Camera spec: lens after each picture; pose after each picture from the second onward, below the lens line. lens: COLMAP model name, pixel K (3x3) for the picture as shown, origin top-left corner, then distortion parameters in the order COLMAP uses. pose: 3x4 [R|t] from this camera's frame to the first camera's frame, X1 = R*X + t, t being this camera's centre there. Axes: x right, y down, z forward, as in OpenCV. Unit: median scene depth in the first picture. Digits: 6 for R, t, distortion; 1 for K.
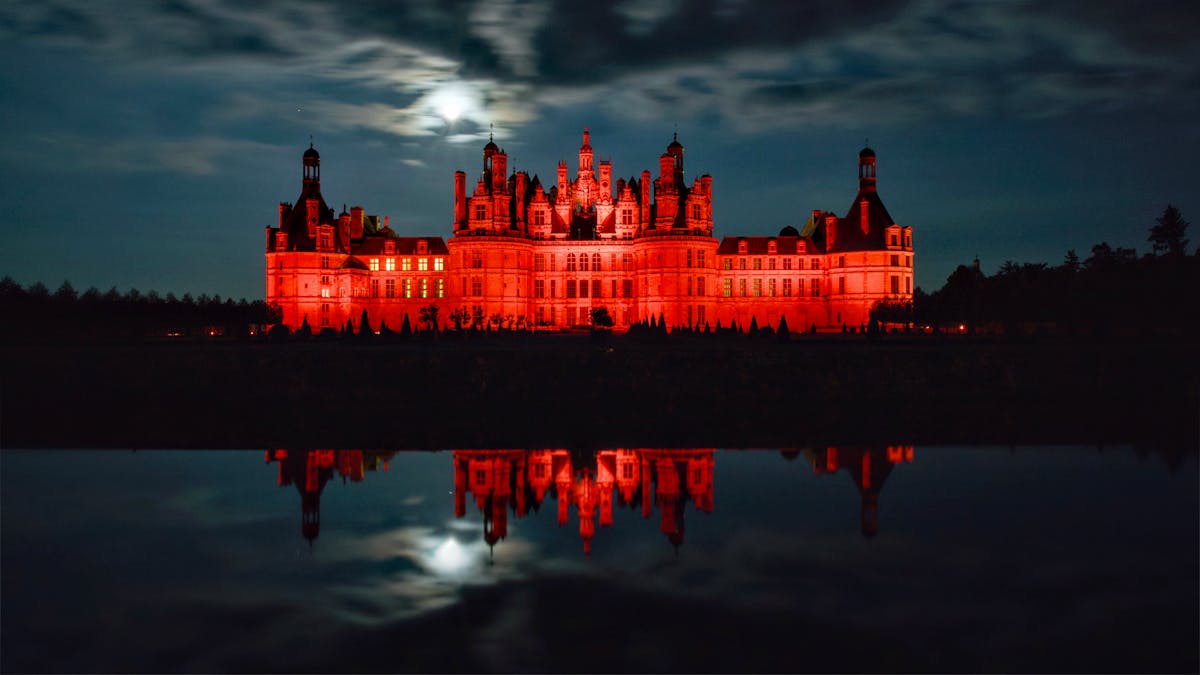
lens RADIAL K [[871.7, 0, 622.4], [0, 871.7, 334.3], [0, 0, 1]] dist [-0.009376, -0.000907]
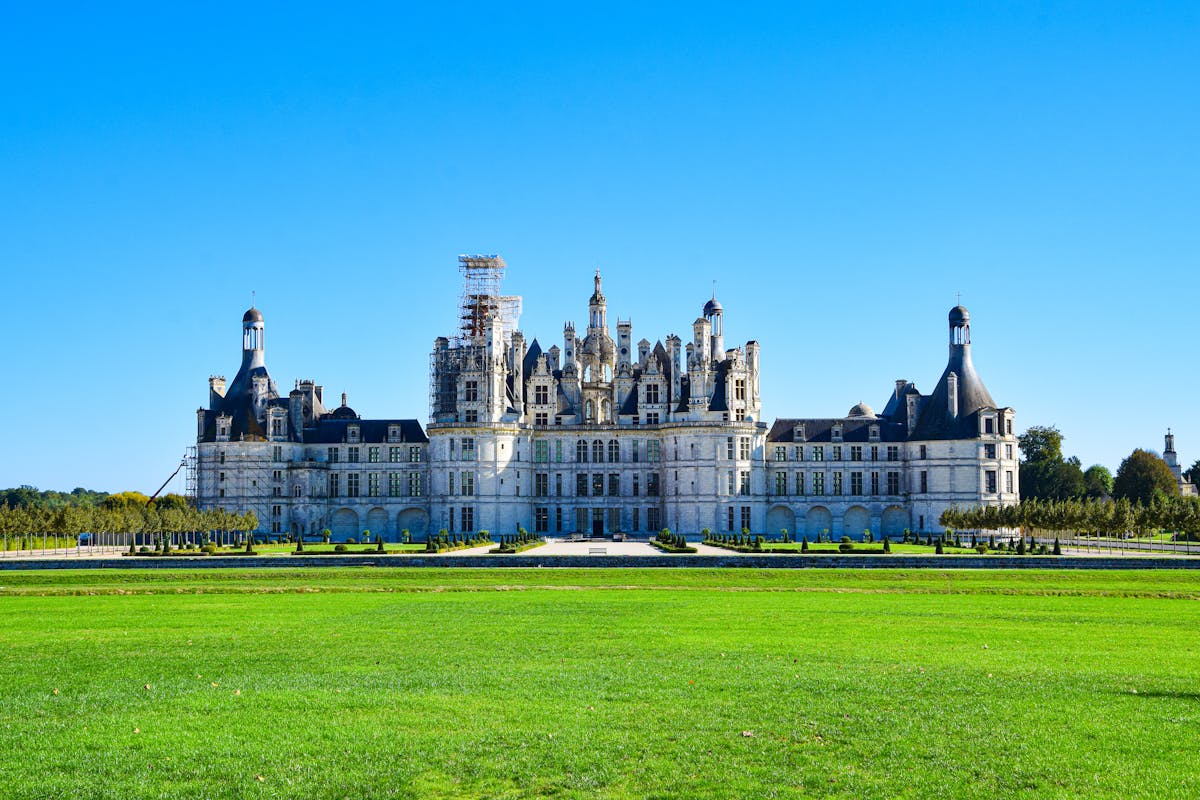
lens RADIAL K [[1889.2, 0, 600.0], [0, 1889.2, 400.0], [0, 0, 1]] dist [0.221698, 0.014268]
pose [[0.999944, -0.000317, -0.010625, -0.024036], [-0.000428, 0.997546, -0.070014, -0.009054], [0.010621, 0.070015, 0.997489, -0.716918]]
